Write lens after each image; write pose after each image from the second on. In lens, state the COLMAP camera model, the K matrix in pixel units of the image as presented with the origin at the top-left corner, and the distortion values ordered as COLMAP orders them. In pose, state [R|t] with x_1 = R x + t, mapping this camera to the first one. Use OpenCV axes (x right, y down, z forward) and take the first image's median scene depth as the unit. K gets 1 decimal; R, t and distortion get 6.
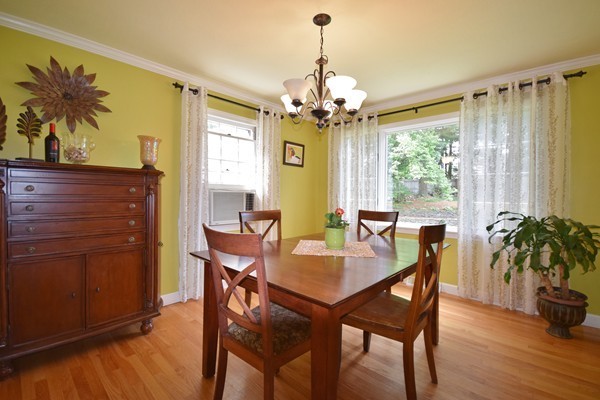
lens RADIAL K [[264.9, 0, 299.5], [0, 264.9, 198.9], [0, 0, 1]] dist [-0.008122, -0.002332]
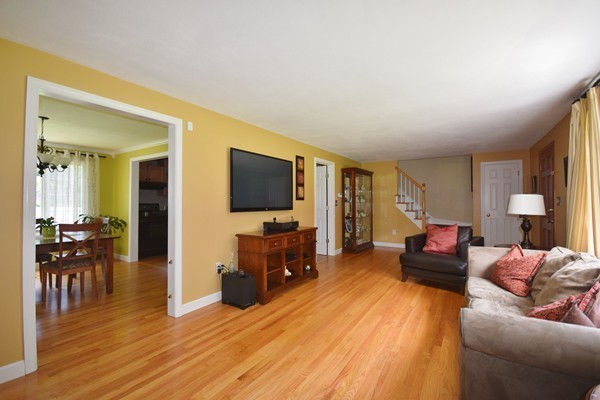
lens RADIAL K [[264.9, 0, 301.6], [0, 264.9, 198.1], [0, 0, 1]] dist [-0.008122, -0.002332]
pose [[-0.169928, 0.005104, 0.985443, -1.428783], [0.009153, 0.999952, -0.003601, -0.055691], [-0.985414, 0.008408, -0.169967, -0.346475]]
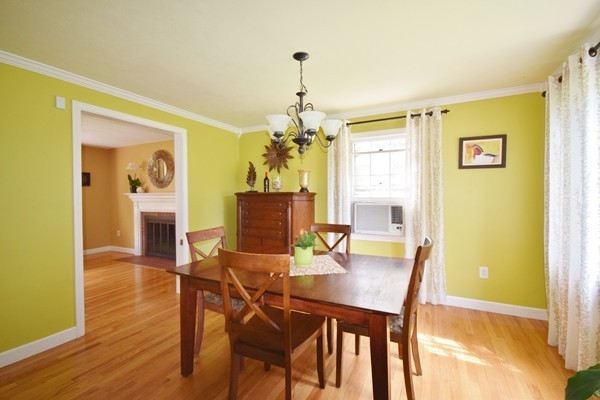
lens RADIAL K [[264.9, 0, 295.9], [0, 264.9, 196.2], [0, 0, 1]] dist [-0.008122, -0.002332]
pose [[0.261352, -0.001496, -0.965242, 0.800652], [-0.005194, 0.999982, -0.002957, -0.064435], [0.965230, 0.005786, 0.261340, 0.476102]]
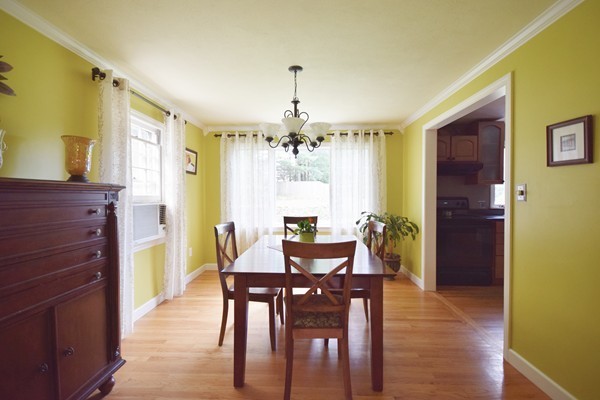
lens RADIAL K [[264.9, 0, 300.5], [0, 264.9, 199.1], [0, 0, 1]] dist [-0.008122, -0.002332]
pose [[0.758347, -0.022920, 0.651448, -0.507654], [0.022009, 0.999712, 0.009552, -0.047514], [-0.651479, 0.007094, 0.758633, 0.019424]]
